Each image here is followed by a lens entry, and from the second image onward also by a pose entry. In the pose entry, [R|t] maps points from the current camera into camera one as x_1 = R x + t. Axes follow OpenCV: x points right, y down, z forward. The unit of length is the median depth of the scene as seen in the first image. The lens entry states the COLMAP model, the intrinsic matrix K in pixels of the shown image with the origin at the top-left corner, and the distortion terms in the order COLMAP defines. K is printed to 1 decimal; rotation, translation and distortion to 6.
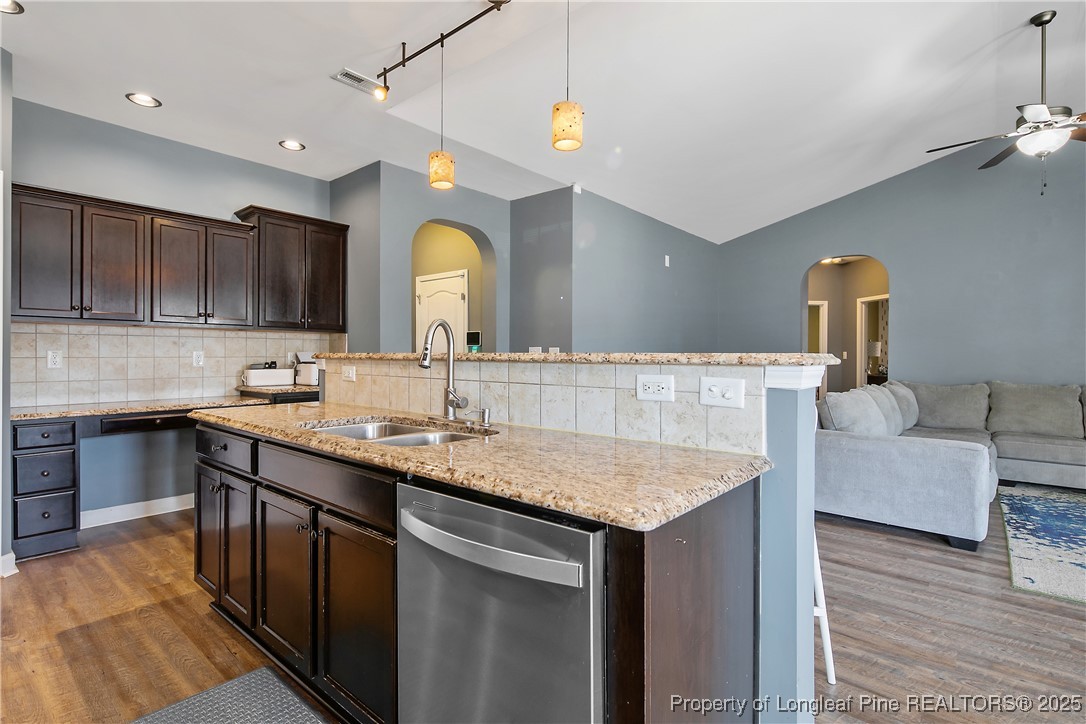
lens RADIAL K [[521.1, 0, 539.7], [0, 521.1, 357.7], [0, 0, 1]] dist [-0.001615, -0.001538]
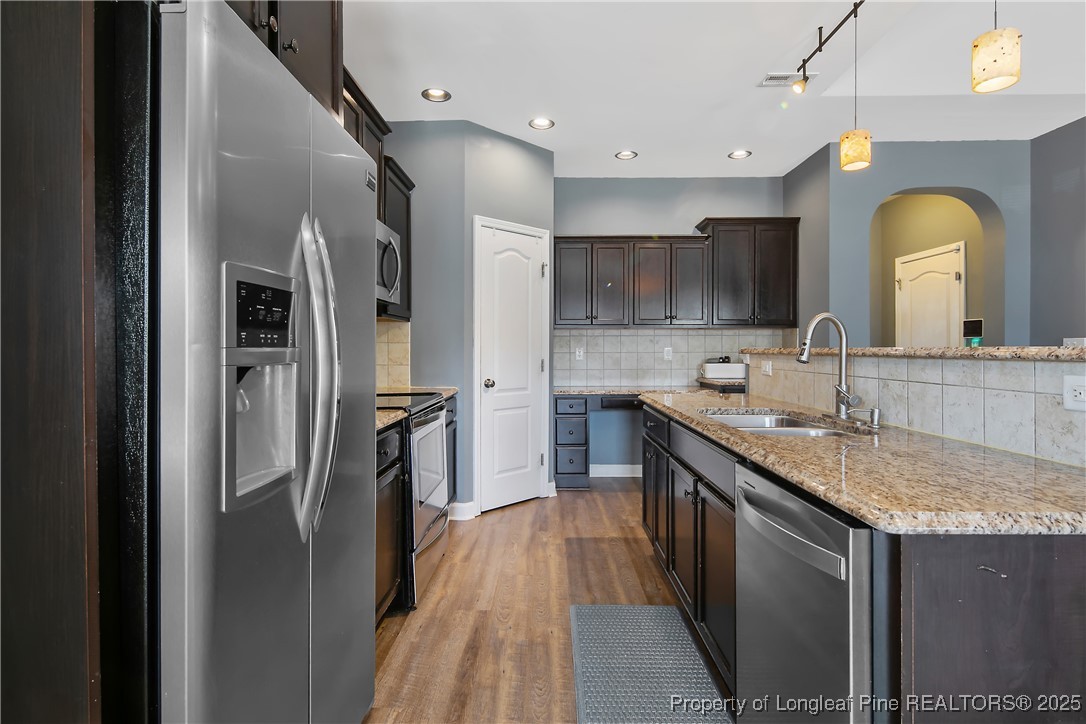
lens RADIAL K [[542.2, 0, 541.5], [0, 542.2, 352.9], [0, 0, 1]] dist [0.000828, -0.000041]
pose [[0.642299, 0.000326, -0.766454, 0.140863], [-0.000586, 1.000000, -0.000066, 0.000305], [0.766454, 0.000491, 0.642299, -0.033905]]
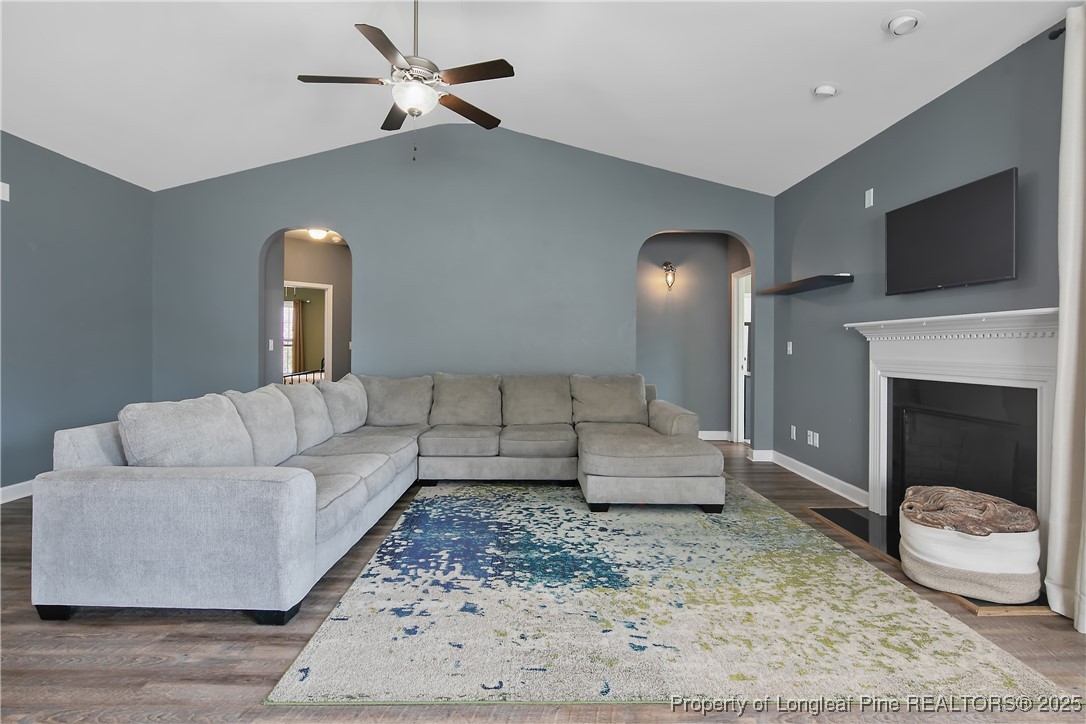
lens RADIAL K [[531.8, 0, 538.6], [0, 531.8, 347.5], [0, 0, 1]] dist [-0.001433, -0.001524]
pose [[0.749103, -0.000477, 0.662453, 0.574680], [0.000707, 1.000000, -0.000079, -0.001247], [-0.662453, 0.000527, 0.749103, 0.217948]]
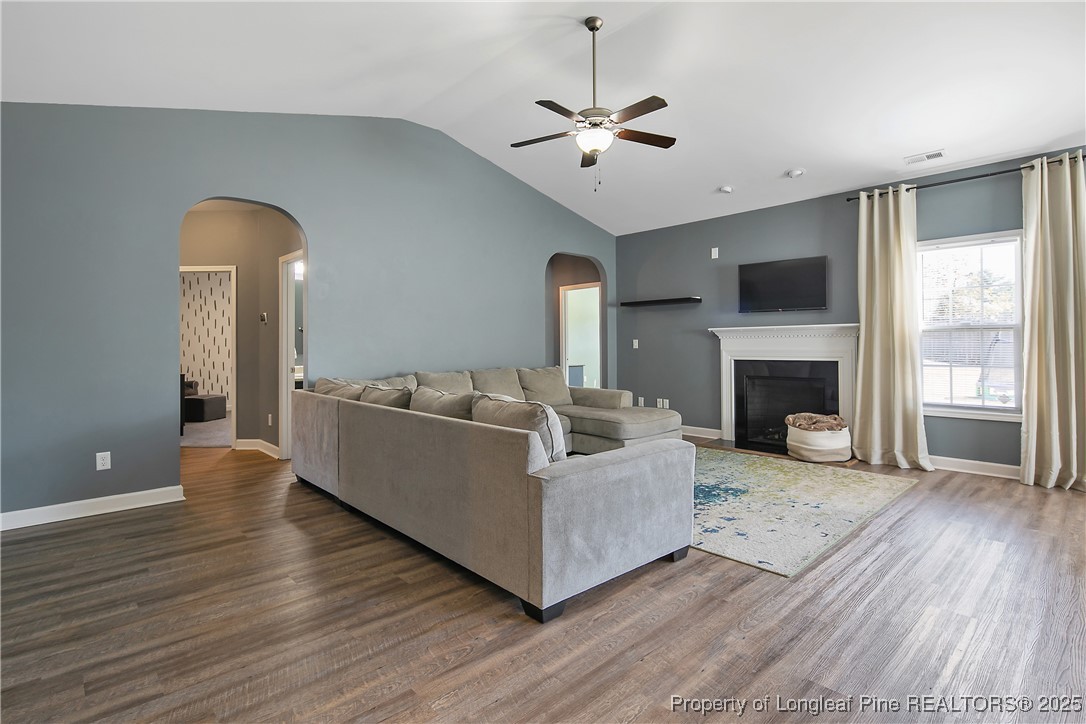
lens RADIAL K [[528.0, 0, 536.0], [0, 528.0, 343.5], [0, 0, 1]] dist [-0.001118, -0.001199]
pose [[0.110681, -0.002687, 0.993852, -0.112038], [0.013054, 0.999914, 0.001250, -0.009215], [-0.993770, 0.012835, 0.110706, 1.071043]]
